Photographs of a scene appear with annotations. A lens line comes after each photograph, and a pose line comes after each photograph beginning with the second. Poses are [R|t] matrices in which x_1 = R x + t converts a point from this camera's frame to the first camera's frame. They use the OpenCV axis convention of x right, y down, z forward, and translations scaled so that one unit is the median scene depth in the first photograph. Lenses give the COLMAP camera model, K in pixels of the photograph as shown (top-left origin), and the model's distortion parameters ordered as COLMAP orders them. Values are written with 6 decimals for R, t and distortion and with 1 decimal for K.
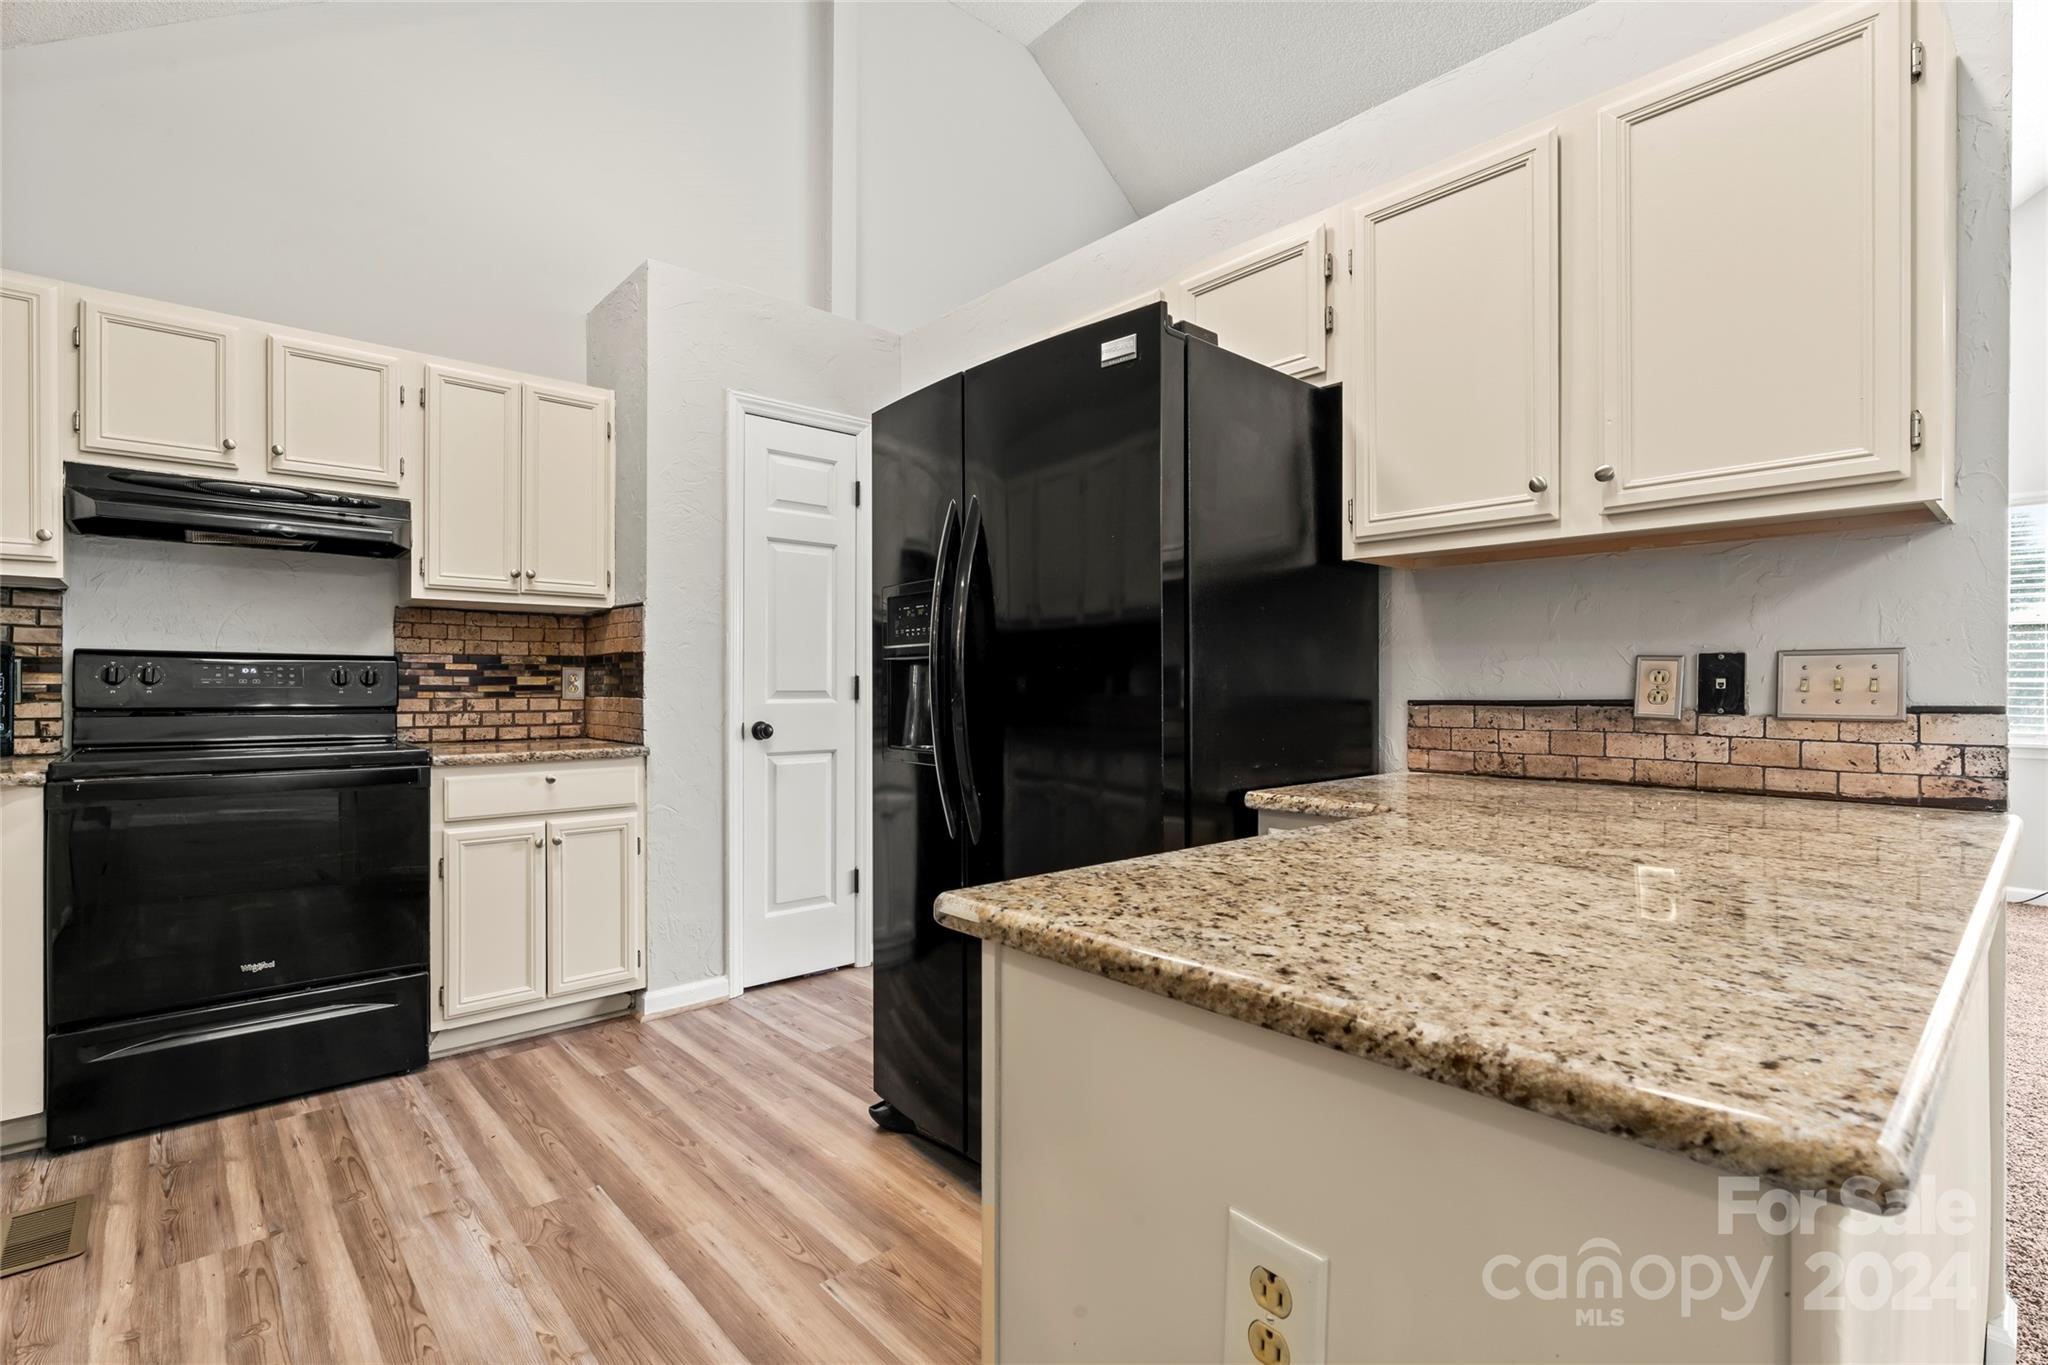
lens RADIAL K [[939.7, 0, 1024.0], [0, 939.7, 682.5], [0, 0, 1]] dist [-0.000050, 0.000015]
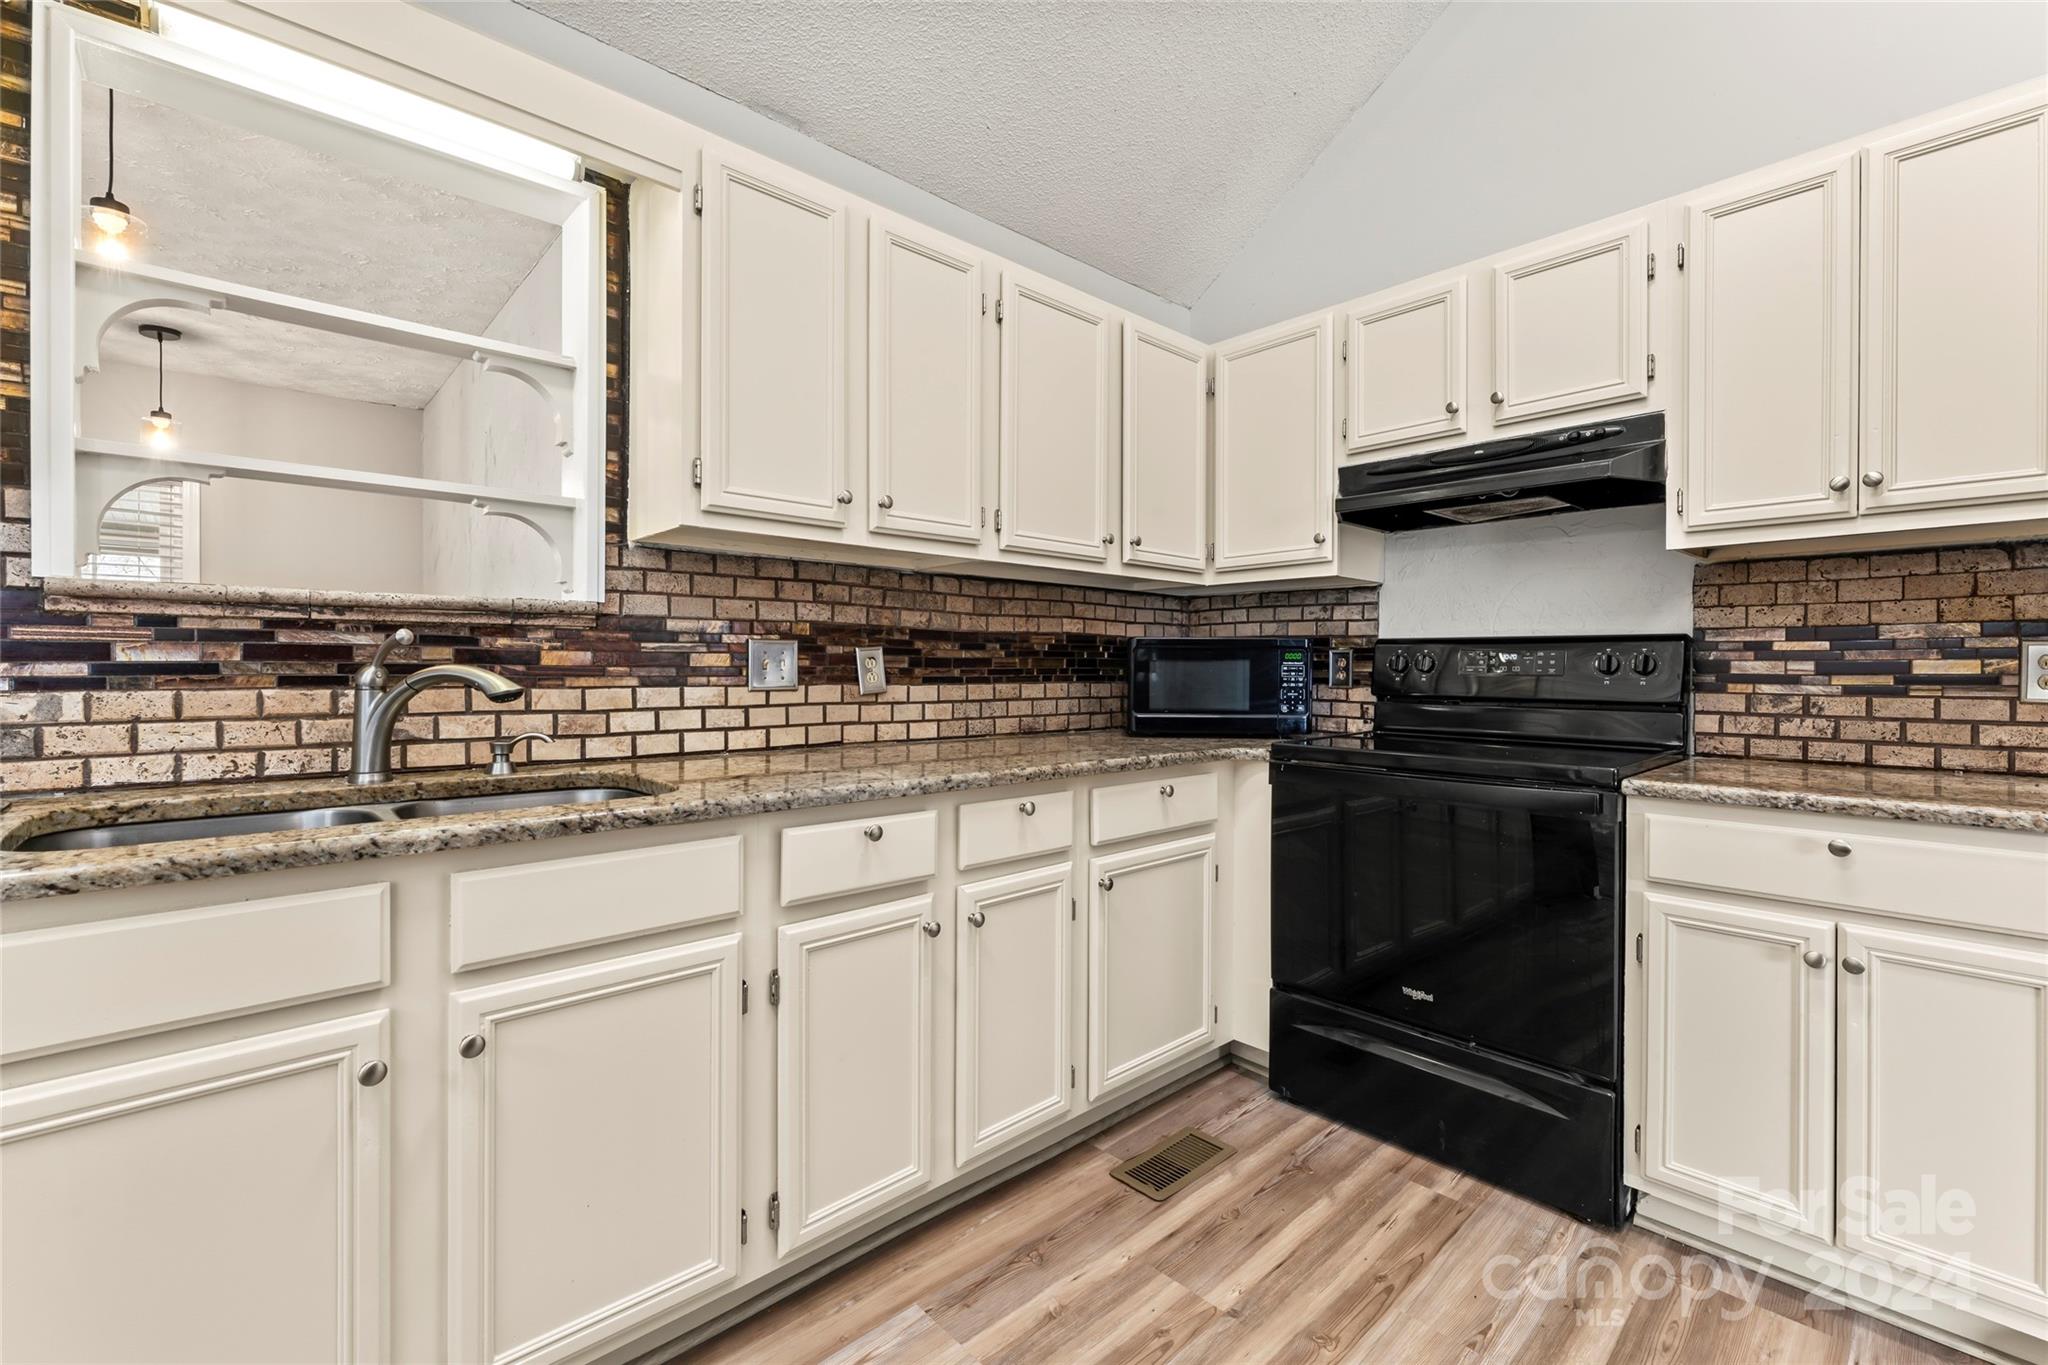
lens RADIAL K [[869.3, 0, 1021.2], [0, 869.3, 672.1], [0, 0, 1]] dist [-0.020605, 0.006594]
pose [[0.003665, 0.000829, -0.999993, -0.010626], [-0.002022, 0.999998, 0.000822, 0.001985], [0.999991, 0.002019, 0.003666, 0.495275]]
